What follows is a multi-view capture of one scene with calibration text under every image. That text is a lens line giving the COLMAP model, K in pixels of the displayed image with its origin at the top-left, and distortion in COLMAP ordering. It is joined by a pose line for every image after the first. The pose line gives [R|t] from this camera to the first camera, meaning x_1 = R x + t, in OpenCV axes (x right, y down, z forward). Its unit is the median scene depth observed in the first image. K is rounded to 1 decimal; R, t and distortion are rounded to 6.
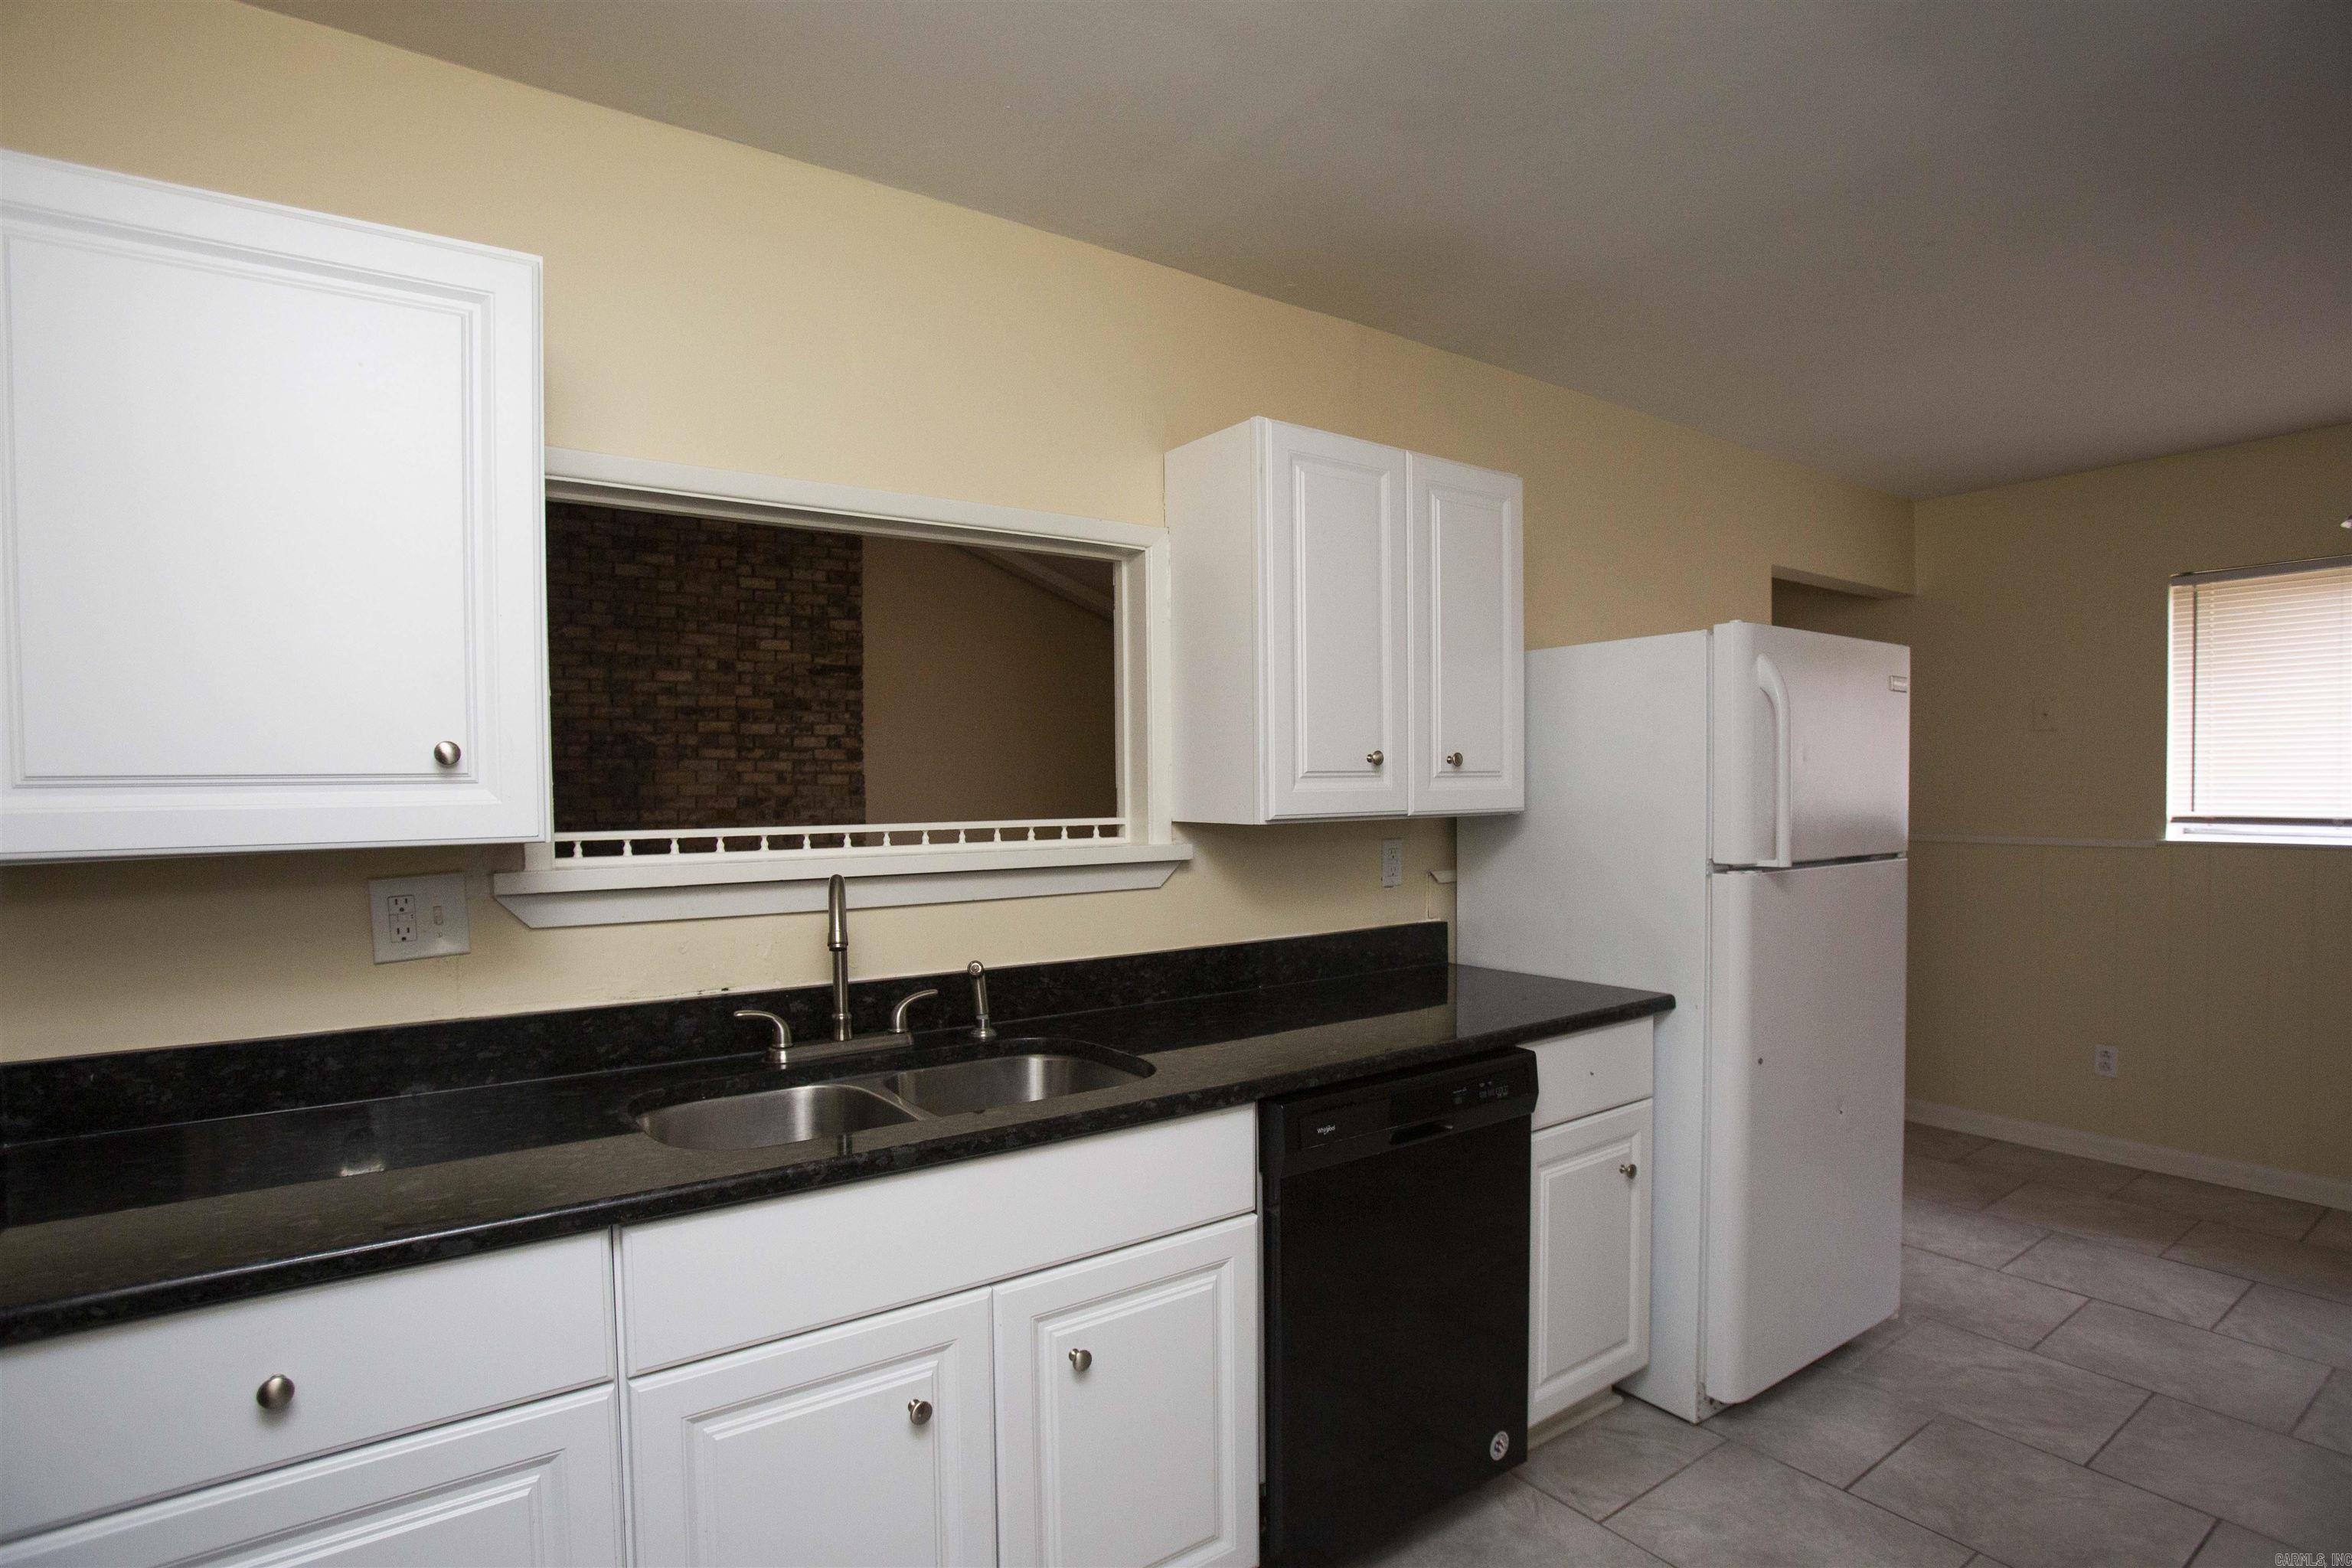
lens RADIAL K [[1233.3, 0, 1176.1], [0, 1233.3, 791.4], [0, 0, 1]] dist [-0.002124, 0.001261]
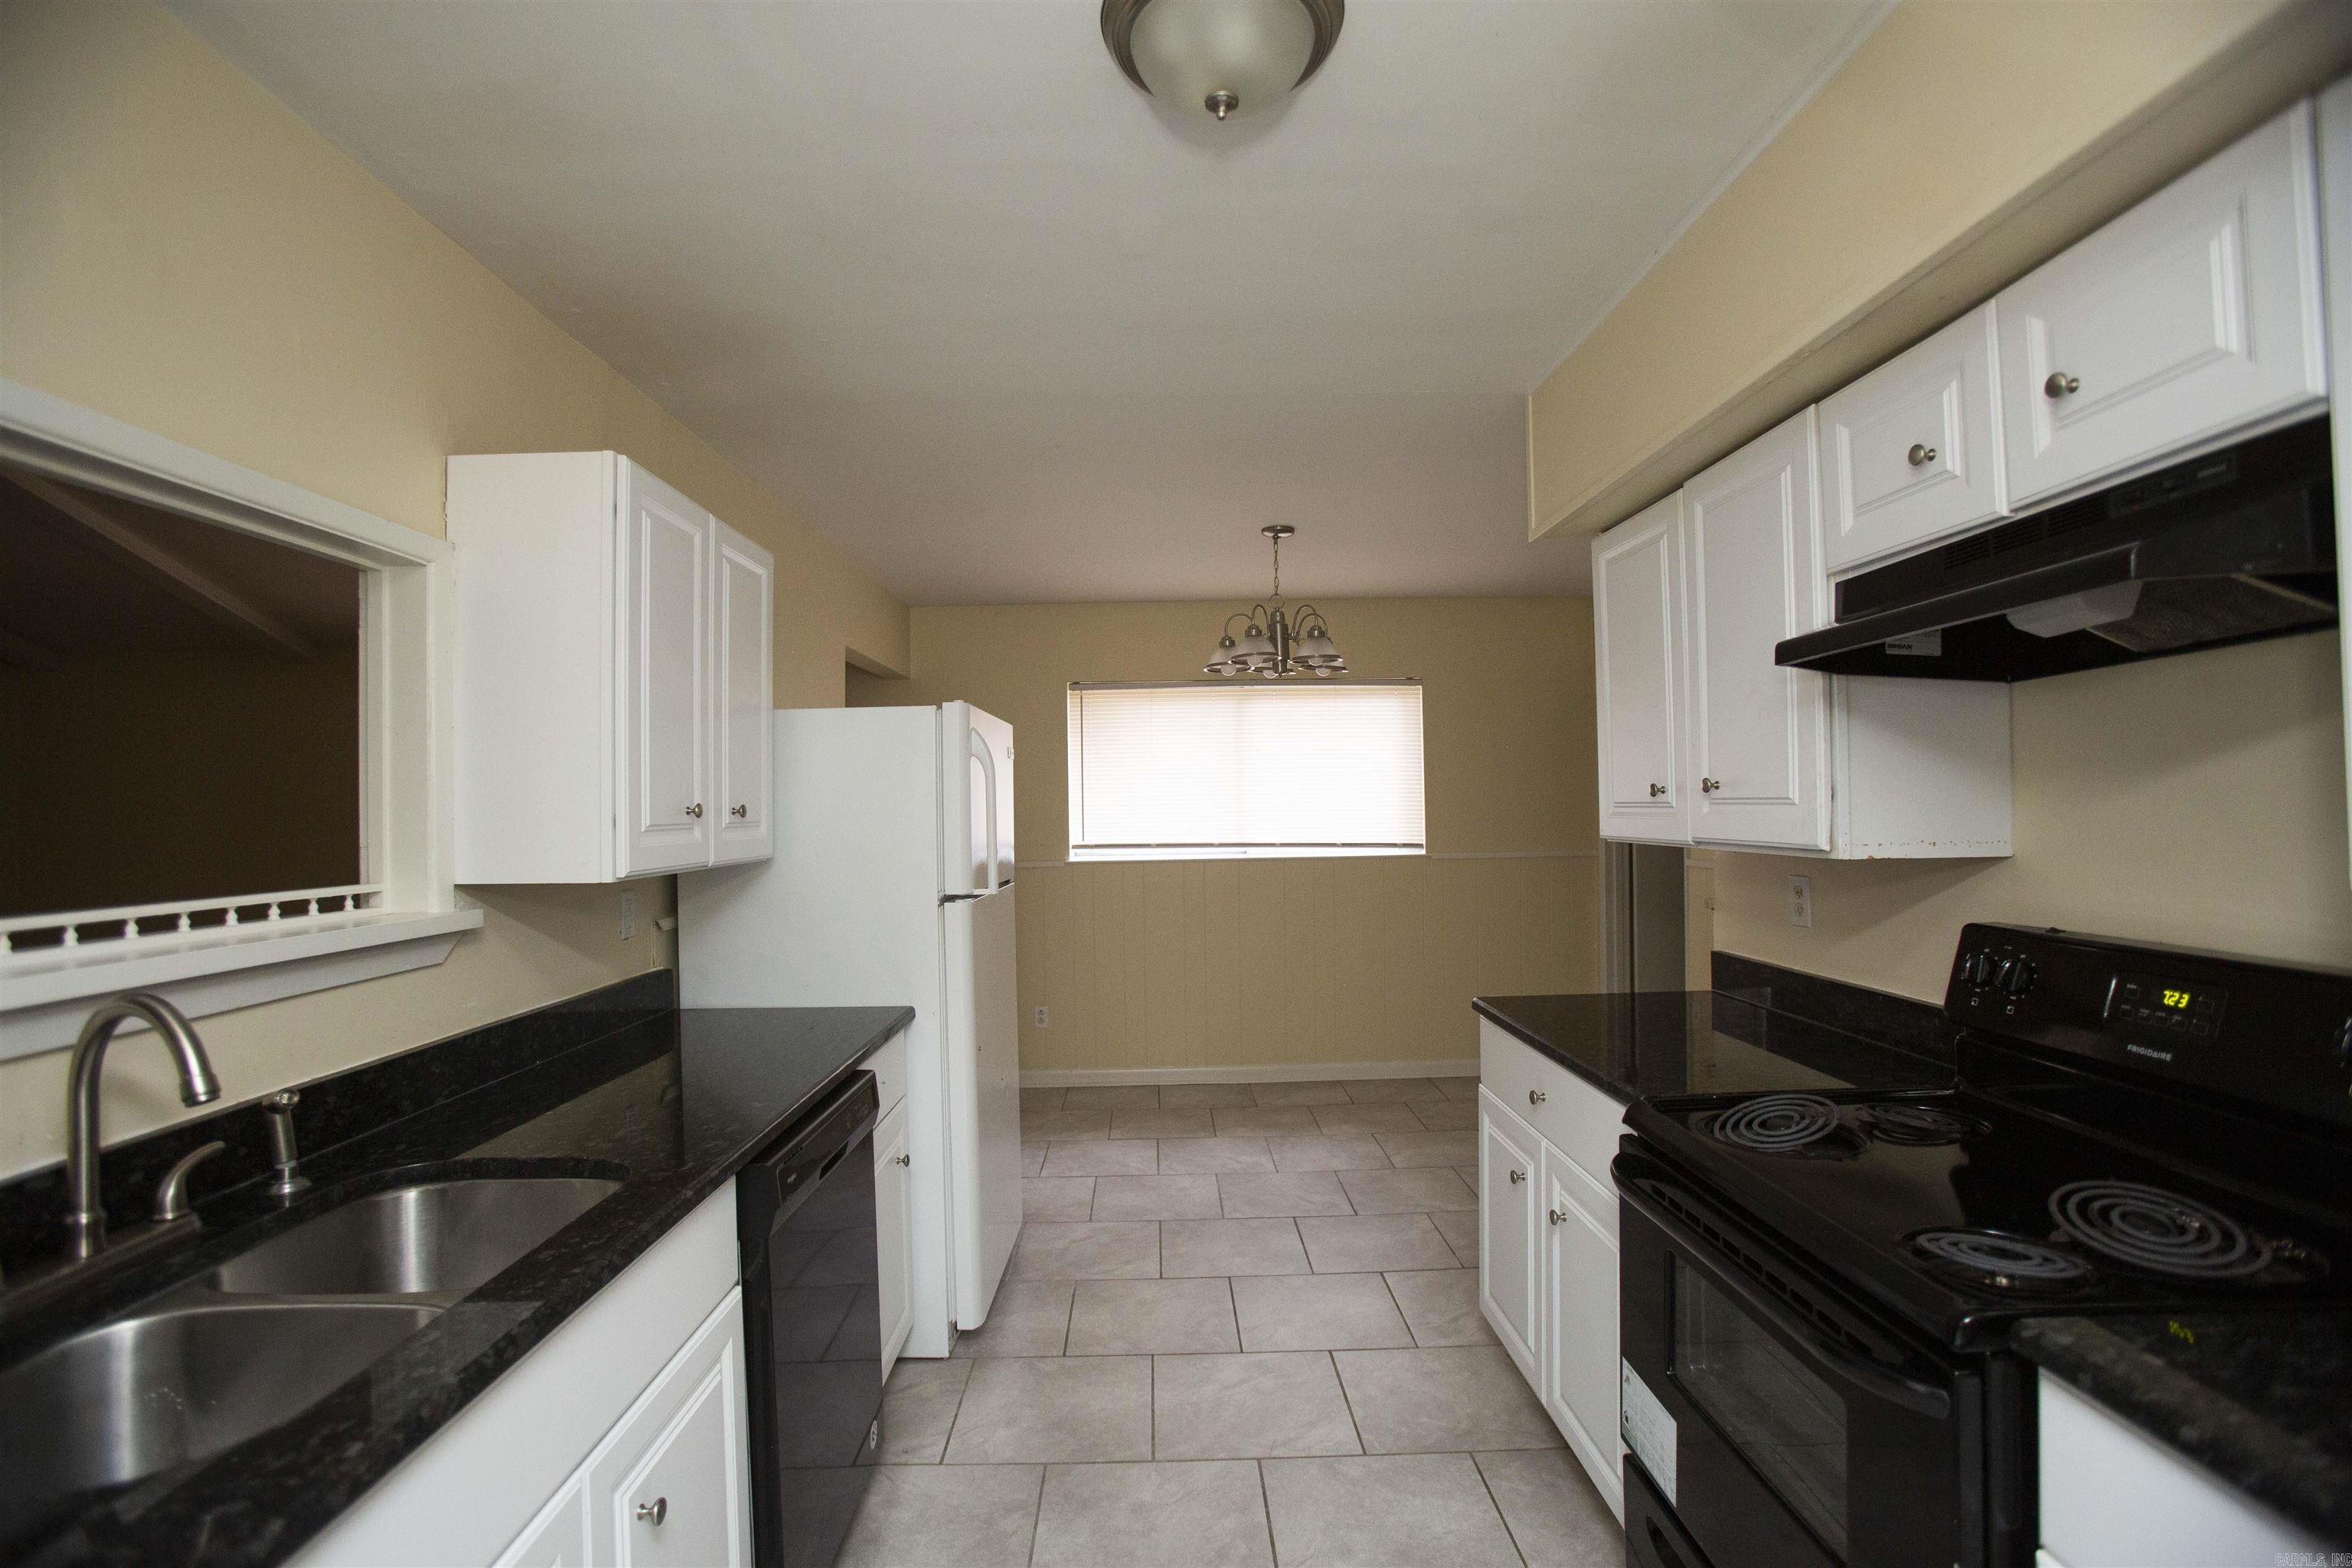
lens RADIAL K [[1144.0, 0, 1179.1], [0, 1144.0, 772.7], [0, 0, 1]] dist [-0.018573, 0.008183]
pose [[0.571285, 0.022409, 0.820446, -0.367947], [0.017598, 0.999063, -0.039541, -0.013979], [-0.820563, 0.037028, 0.570356, 0.147316]]
